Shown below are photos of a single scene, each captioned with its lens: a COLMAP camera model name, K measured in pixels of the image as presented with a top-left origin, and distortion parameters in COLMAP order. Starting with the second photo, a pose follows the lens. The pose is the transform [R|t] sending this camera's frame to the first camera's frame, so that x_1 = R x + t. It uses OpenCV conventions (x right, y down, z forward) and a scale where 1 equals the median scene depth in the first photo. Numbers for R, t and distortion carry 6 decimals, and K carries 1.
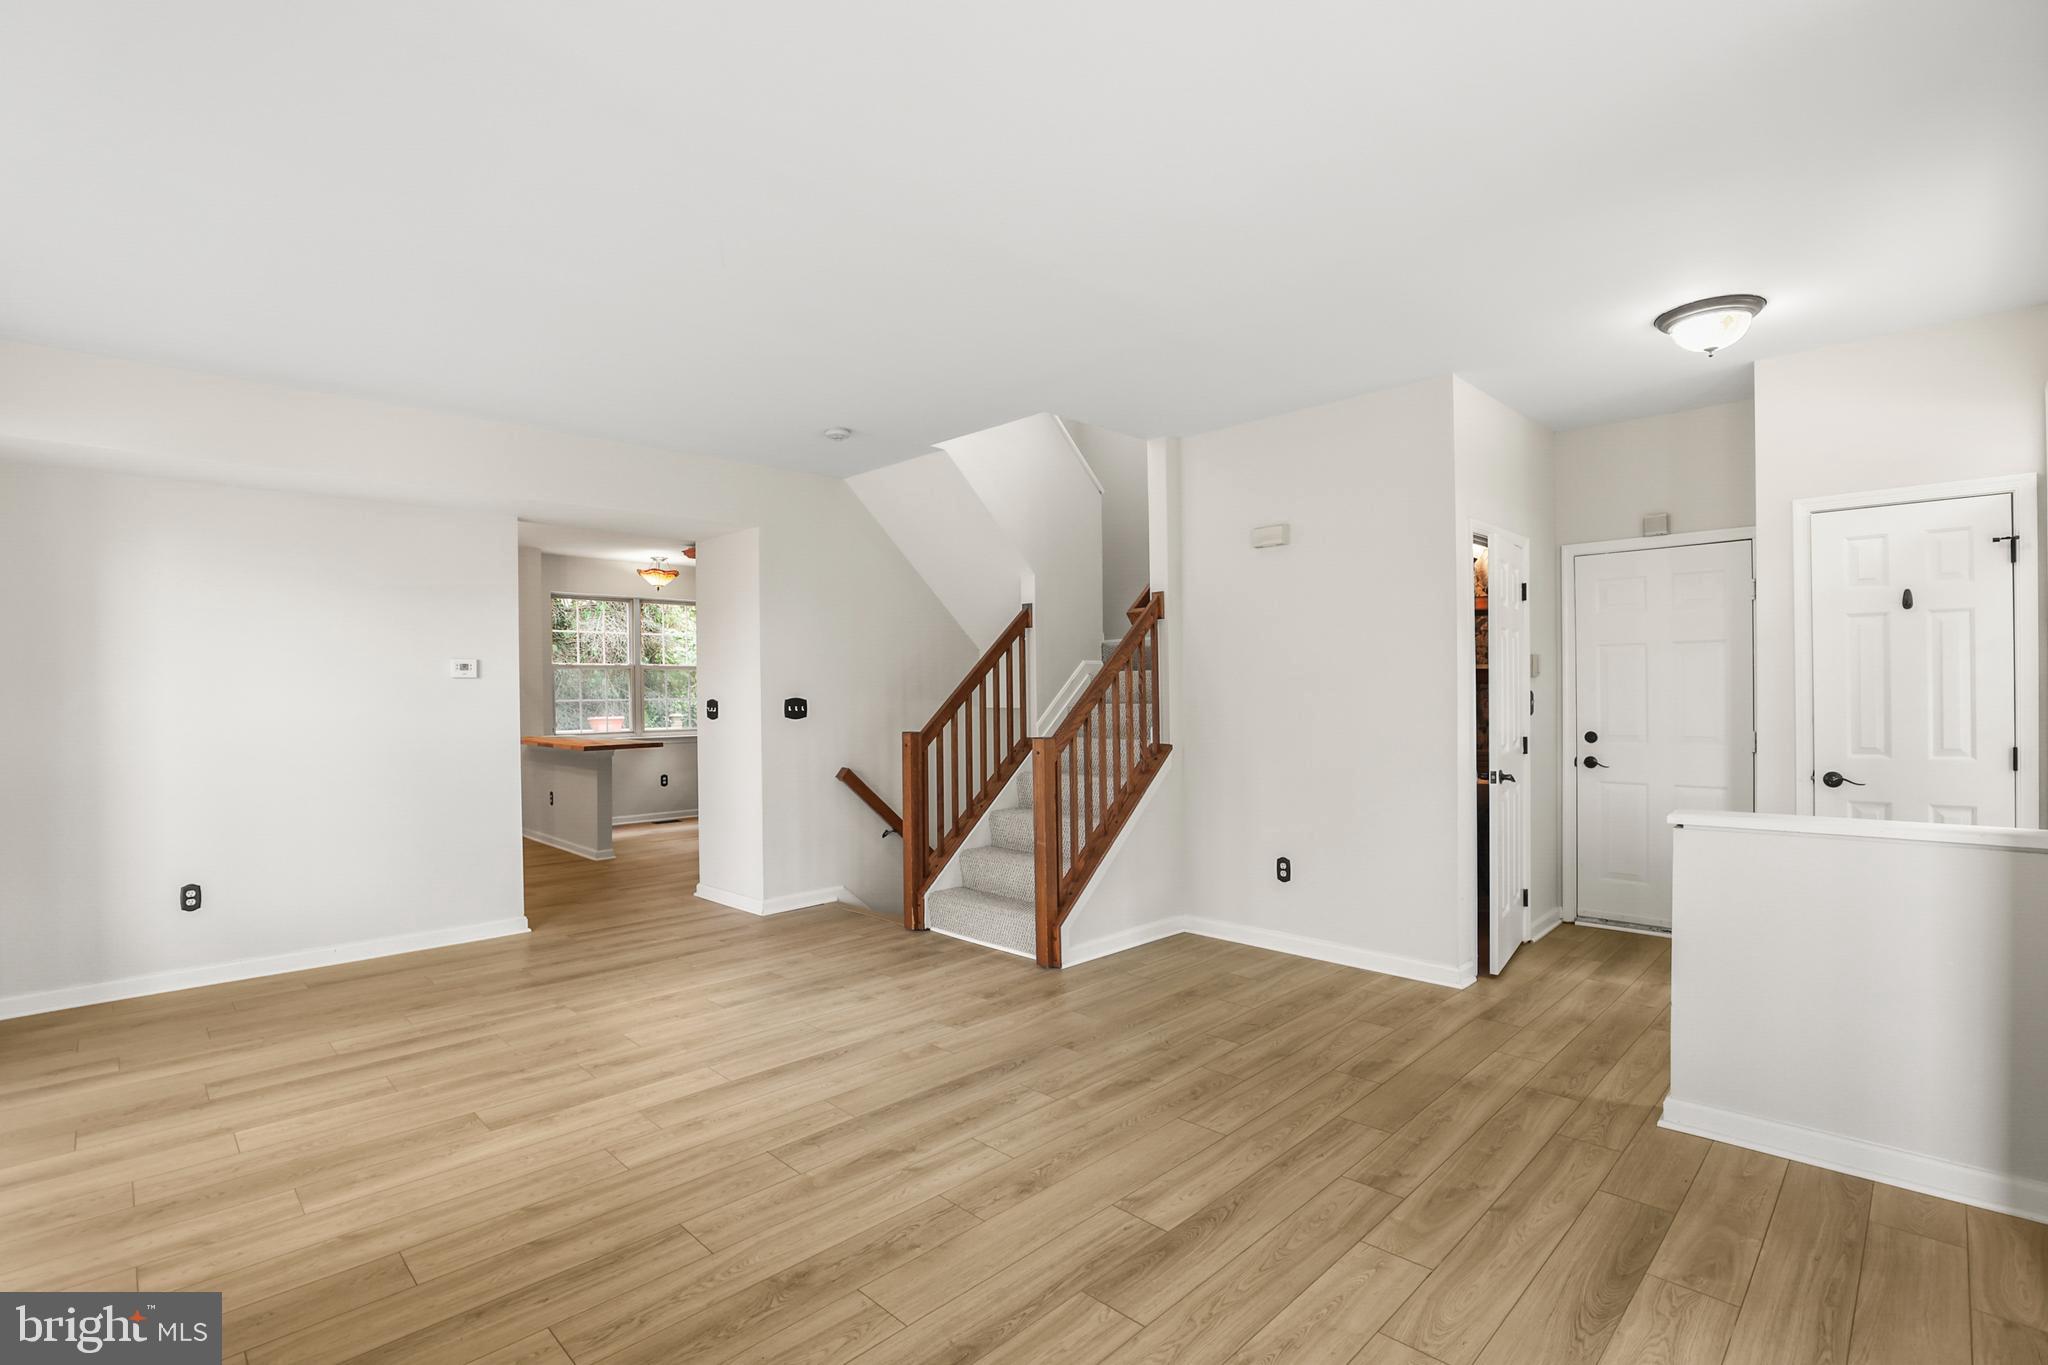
lens RADIAL K [[945.9, 0, 1026.4], [0, 945.9, 688.0], [0, 0, 1]] dist [-0.036990, 0.005961]
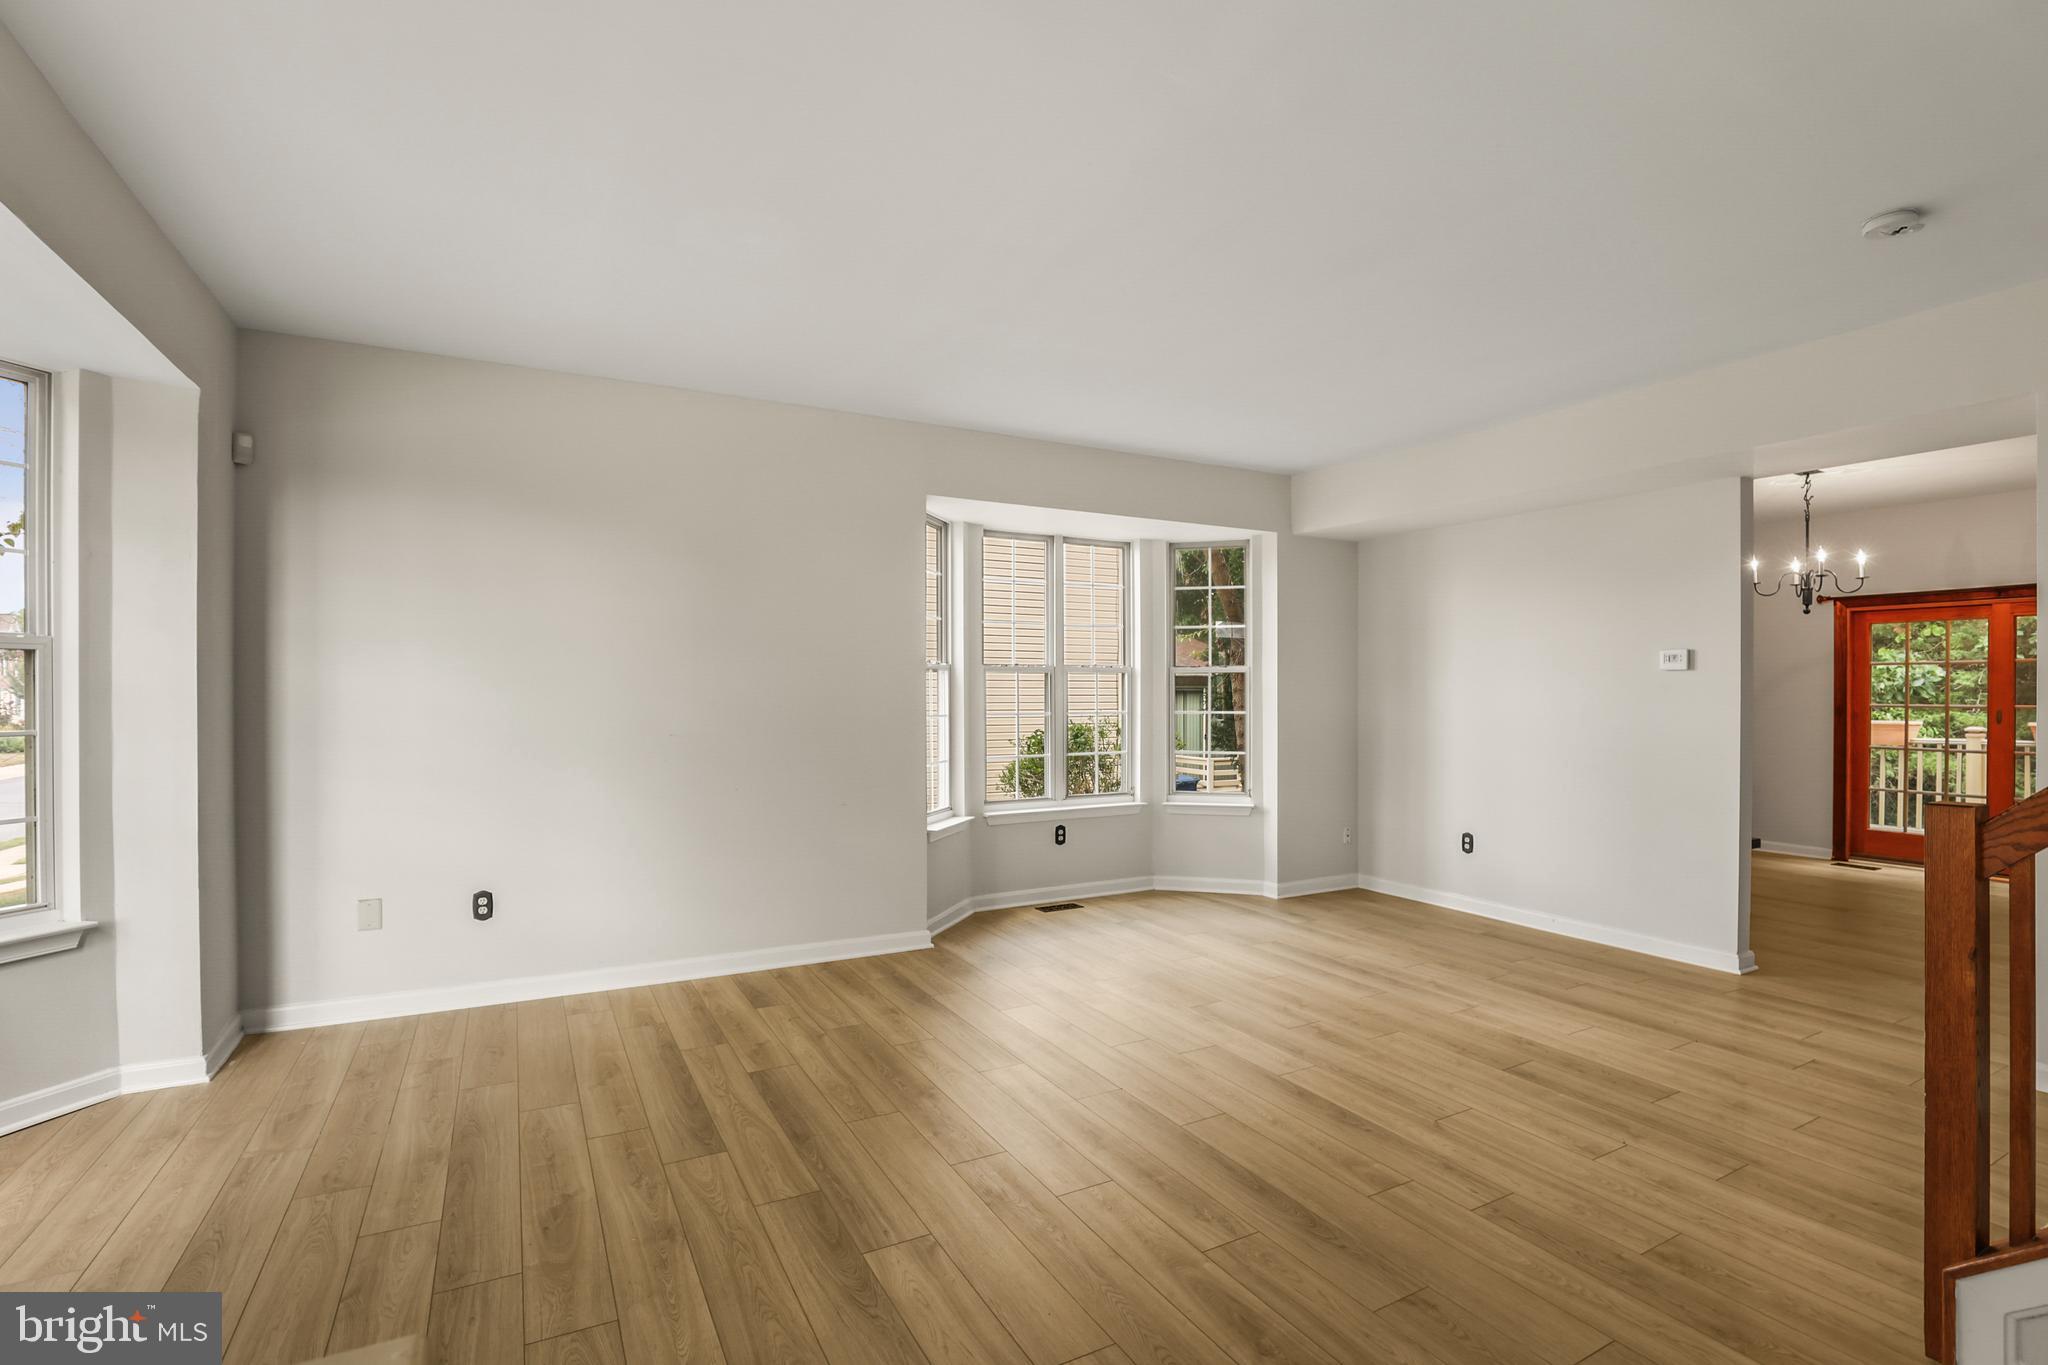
lens RADIAL K [[945.9, 0, 1003.9], [0, 945.9, 675.7], [0, 0, 1]] dist [-0.036990, 0.005961]
pose [[-0.296634, -0.005532, -0.954975, 0.636860], [0.003775, 0.999969, -0.006965, -0.001871], [0.954984, -0.005671, -0.296604, 0.886773]]
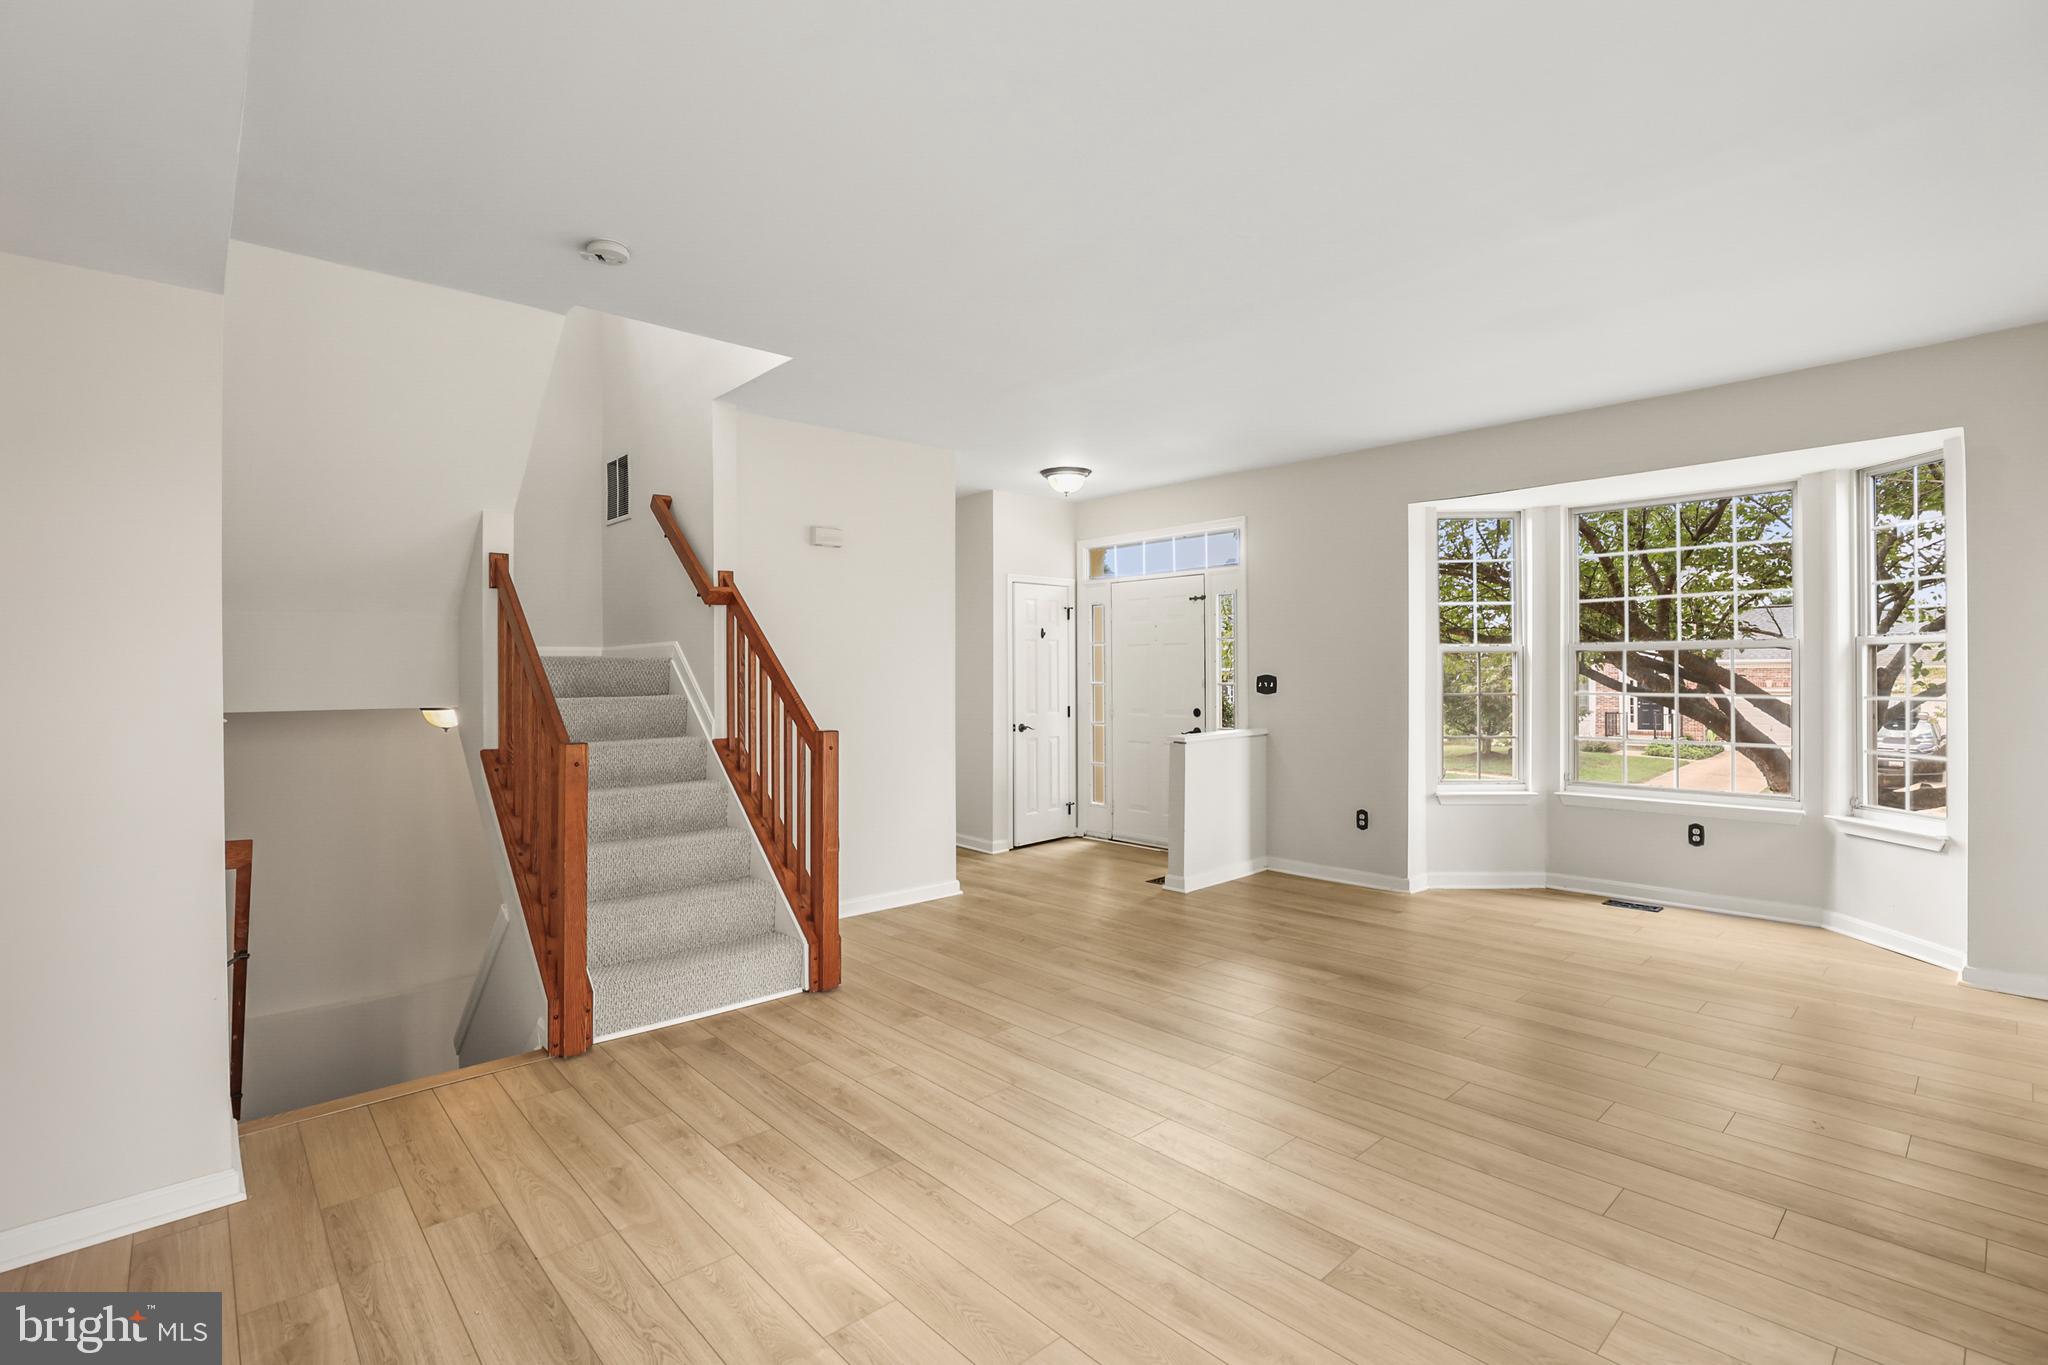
lens RADIAL K [[945.9, 0, 1018.2], [0, 945.9, 691.0], [0, 0, 1]] dist [-0.036990, 0.005961]
pose [[0.042341, -0.005500, 0.999088, -1.031859], [0.005873, 0.999969, 0.005256, 0.016676], [-0.999086, 0.005645, 0.042372, 0.957607]]
